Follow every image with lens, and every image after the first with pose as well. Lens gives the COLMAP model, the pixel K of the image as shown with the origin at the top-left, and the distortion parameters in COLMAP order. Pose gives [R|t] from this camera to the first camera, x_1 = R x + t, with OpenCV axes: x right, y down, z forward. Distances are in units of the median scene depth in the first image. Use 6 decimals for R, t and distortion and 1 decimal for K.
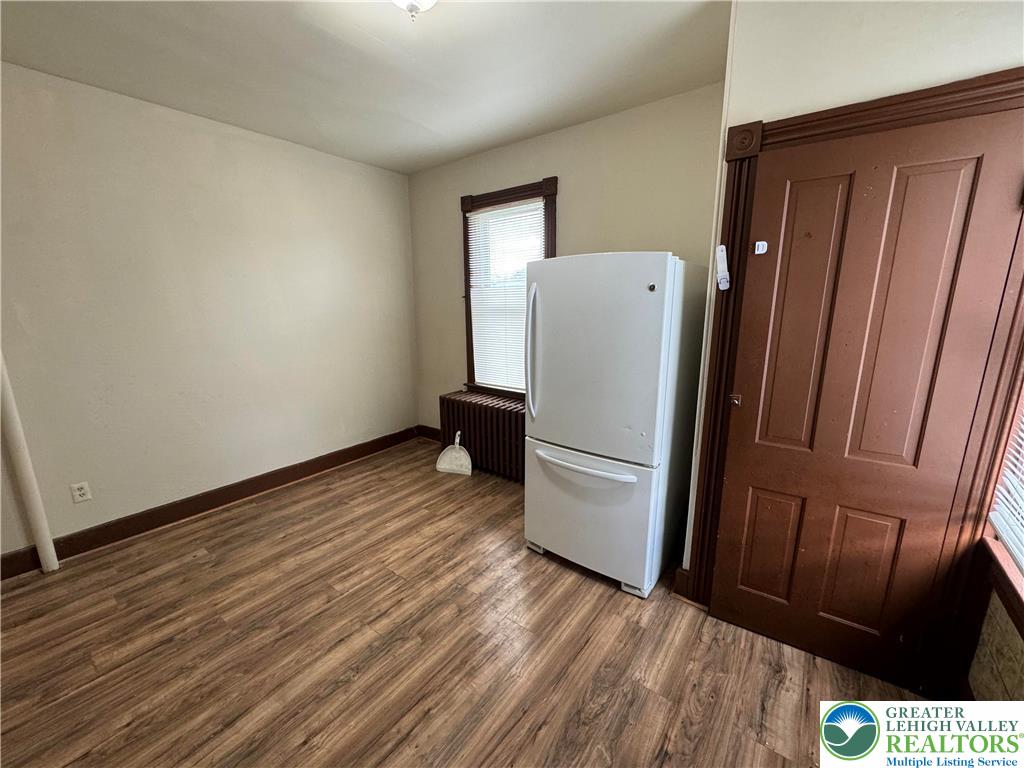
lens RADIAL K [[407.5, 0, 512.0], [0, 407.5, 384.0], [0, 0, 1]] dist [-0.001540, 0.000784]
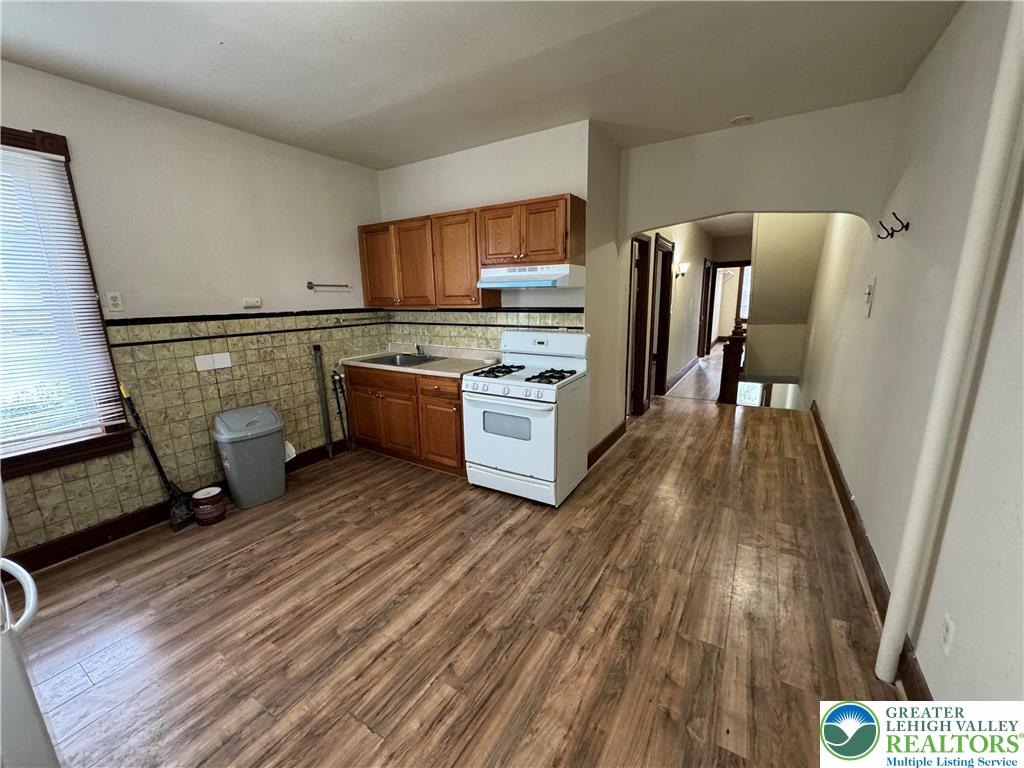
lens RADIAL K [[407.5, 0, 512.0], [0, 407.5, 384.0], [0, 0, 1]] dist [-0.001540, 0.000784]
pose [[-0.994607, 0.045605, -0.093148, -0.544425], [0.003101, 0.910806, 0.412822, -0.322613], [0.103667, 0.410307, -0.906036, 1.580074]]
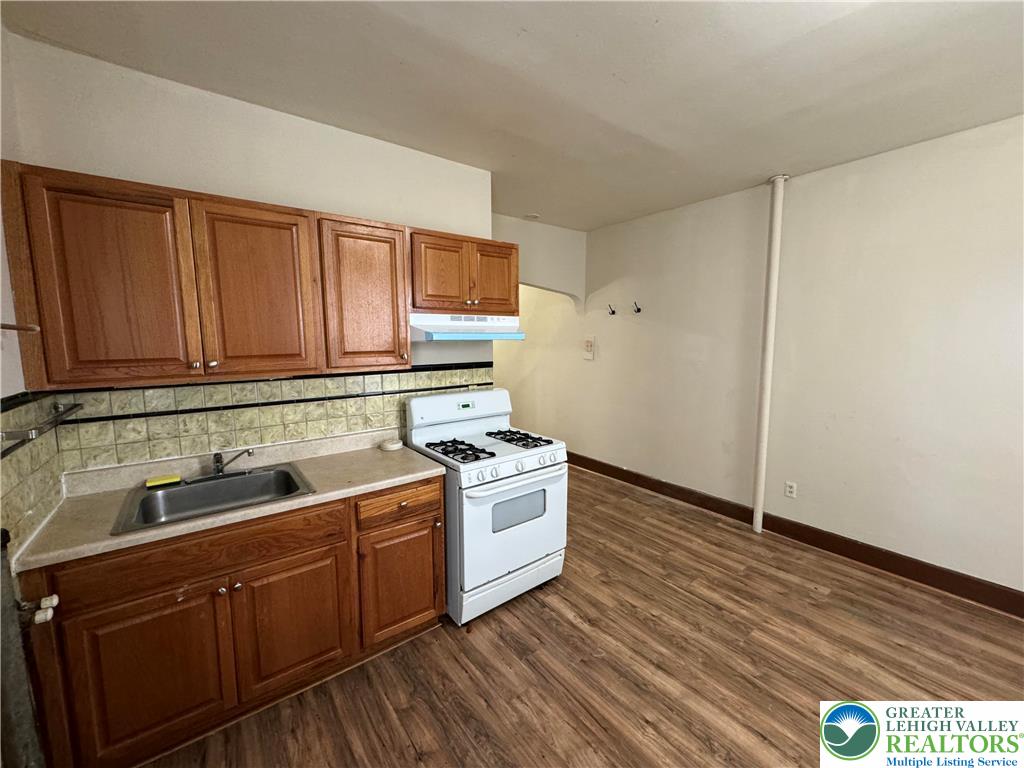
lens RADIAL K [[407.5, 0, 512.0], [0, 407.5, 384.0], [0, 0, 1]] dist [-0.001540, 0.000784]
pose [[-0.263629, 0.120799, -0.957030, 0.423505], [-0.191090, 0.965926, 0.174560, -0.132449], [0.945507, 0.228898, -0.231563, 0.483747]]
